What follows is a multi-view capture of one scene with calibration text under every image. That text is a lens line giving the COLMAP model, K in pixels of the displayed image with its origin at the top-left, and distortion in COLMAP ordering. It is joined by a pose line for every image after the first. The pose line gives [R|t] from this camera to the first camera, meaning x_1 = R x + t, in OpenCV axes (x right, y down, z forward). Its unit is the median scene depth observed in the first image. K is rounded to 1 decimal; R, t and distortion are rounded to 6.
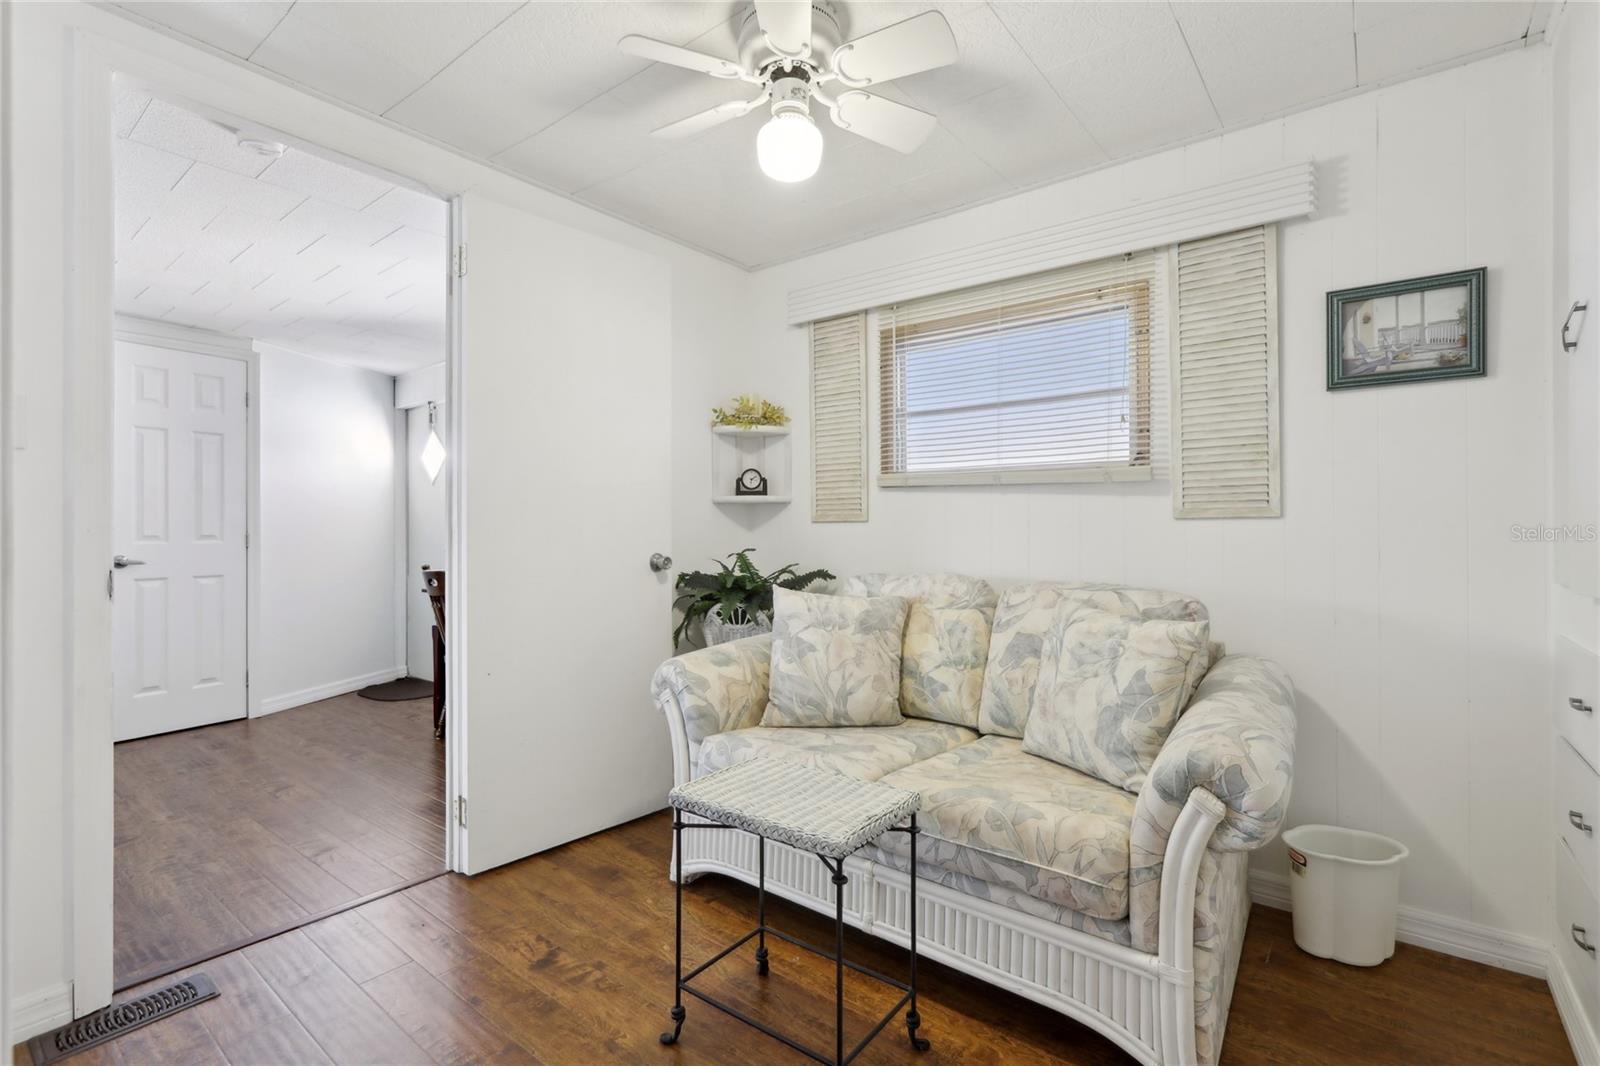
lens RADIAL K [[738.6, 0, 800.0], [0, 738.6, 533.0], [0, 0, 1]] dist [-0.024772, 0.021432]
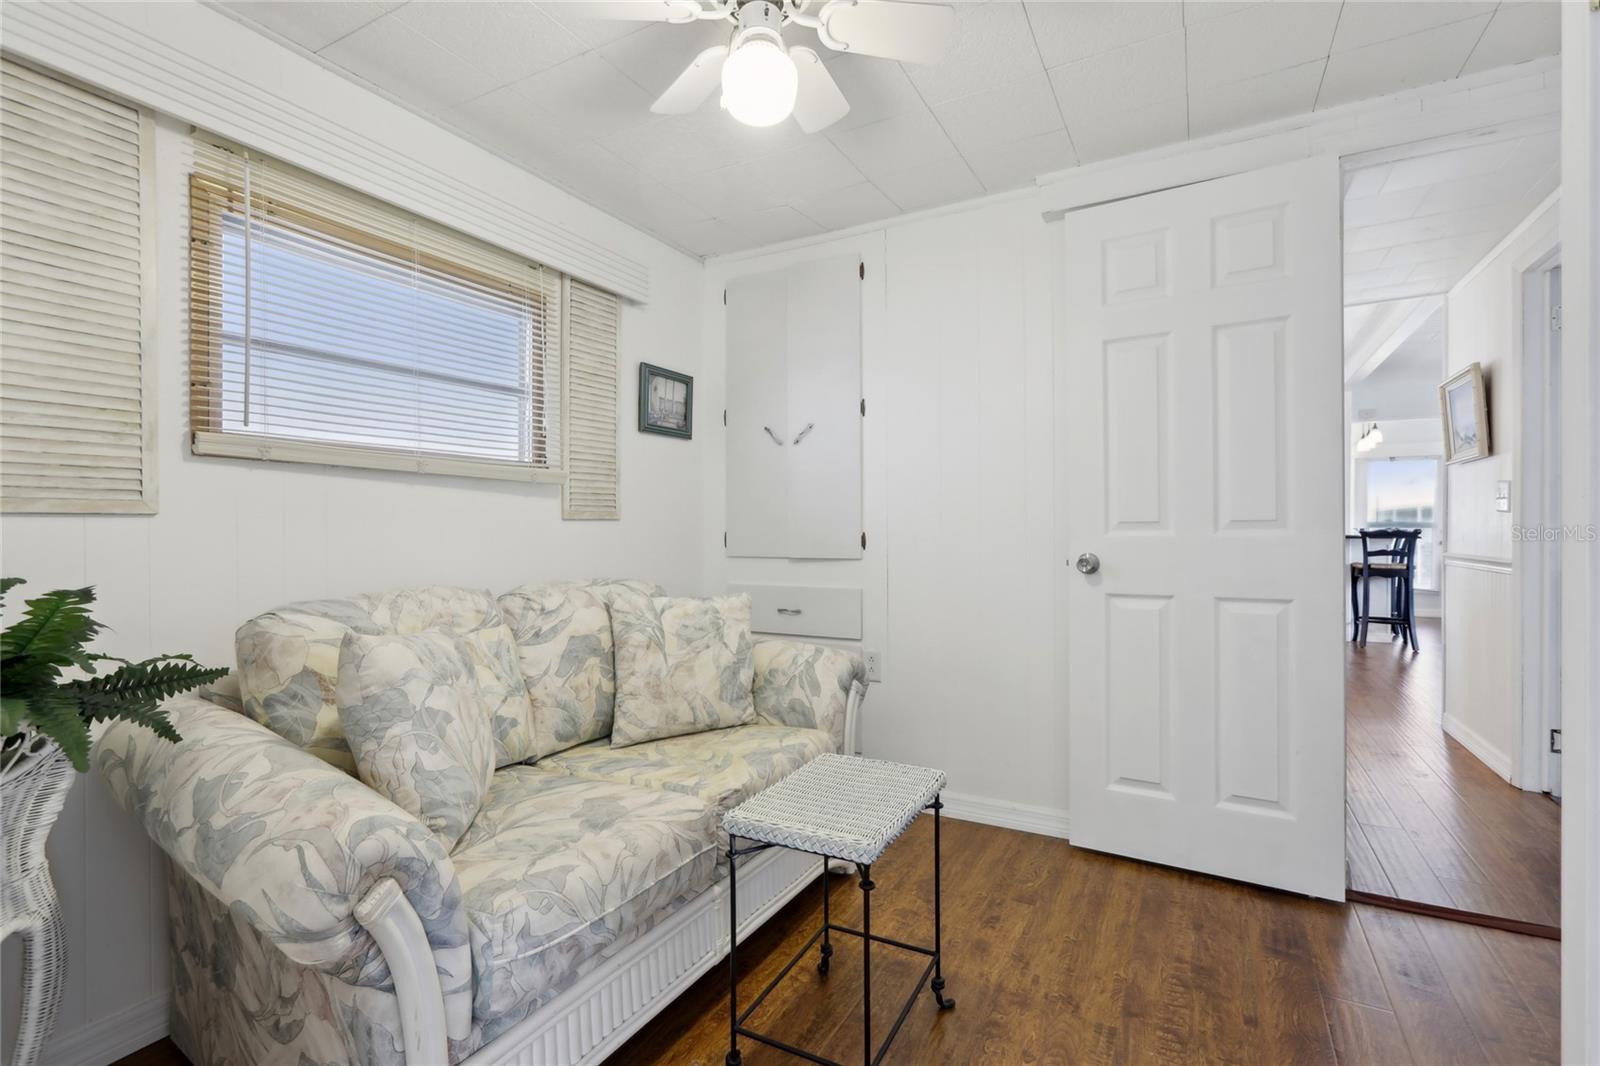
lens RADIAL K [[738.6, 0, 800.0], [0, 738.6, 533.0], [0, 0, 1]] dist [-0.024772, 0.021432]
pose [[-0.161587, -0.009329, 0.986814, -0.721405], [0.003700, 0.999943, 0.010059, -0.008565], [-0.986851, 0.005276, -0.161544, 0.894598]]
